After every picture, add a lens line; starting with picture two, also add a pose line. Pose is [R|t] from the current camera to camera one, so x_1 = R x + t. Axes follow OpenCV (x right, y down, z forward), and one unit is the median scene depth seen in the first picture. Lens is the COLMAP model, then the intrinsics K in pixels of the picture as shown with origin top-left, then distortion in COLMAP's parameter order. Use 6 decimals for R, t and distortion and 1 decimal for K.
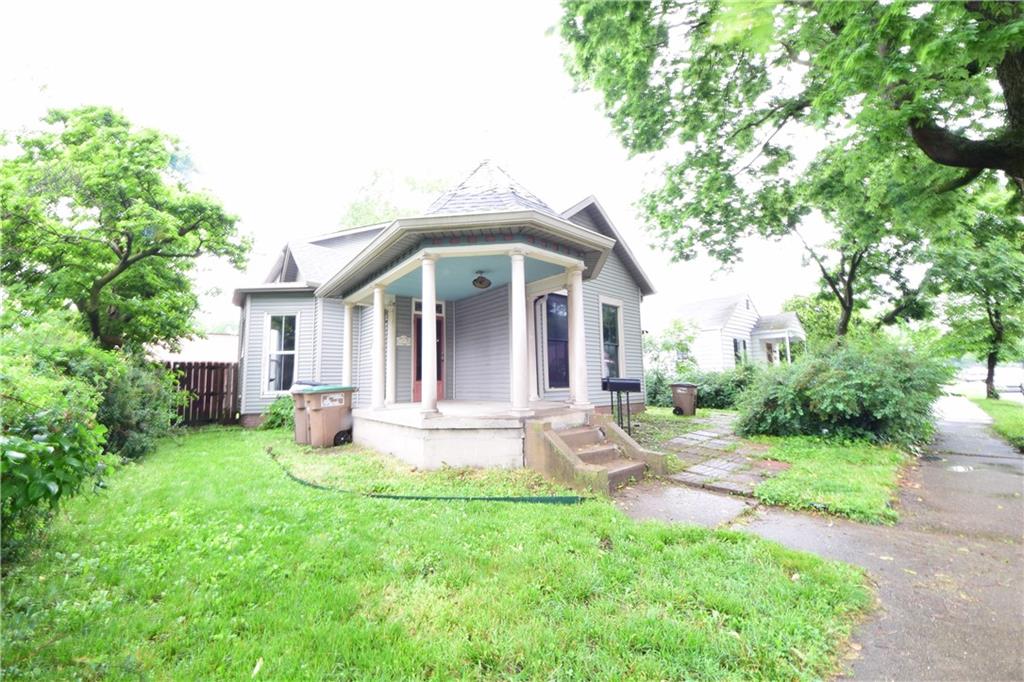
lens RADIAL K [[358.4, 0, 514.9], [0, 358.4, 337.5], [0, 0, 1]] dist [0.000890, -0.000014]
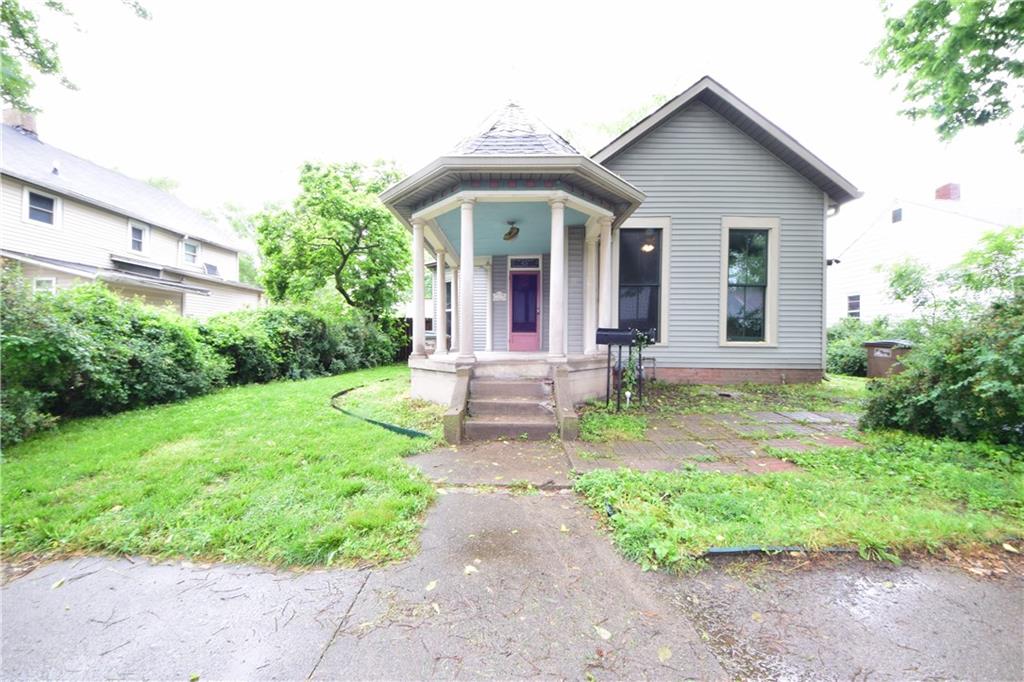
lens RADIAL K [[358.4, 0, 512.3], [0, 358.4, 344.9], [0, 0, 1]] dist [0.000890, -0.000014]
pose [[0.771010, 0.031178, -0.636060, 0.431146], [0.059696, 0.990864, 0.120931, 0.026085], [0.634019, -0.131209, 0.762105, 0.155885]]
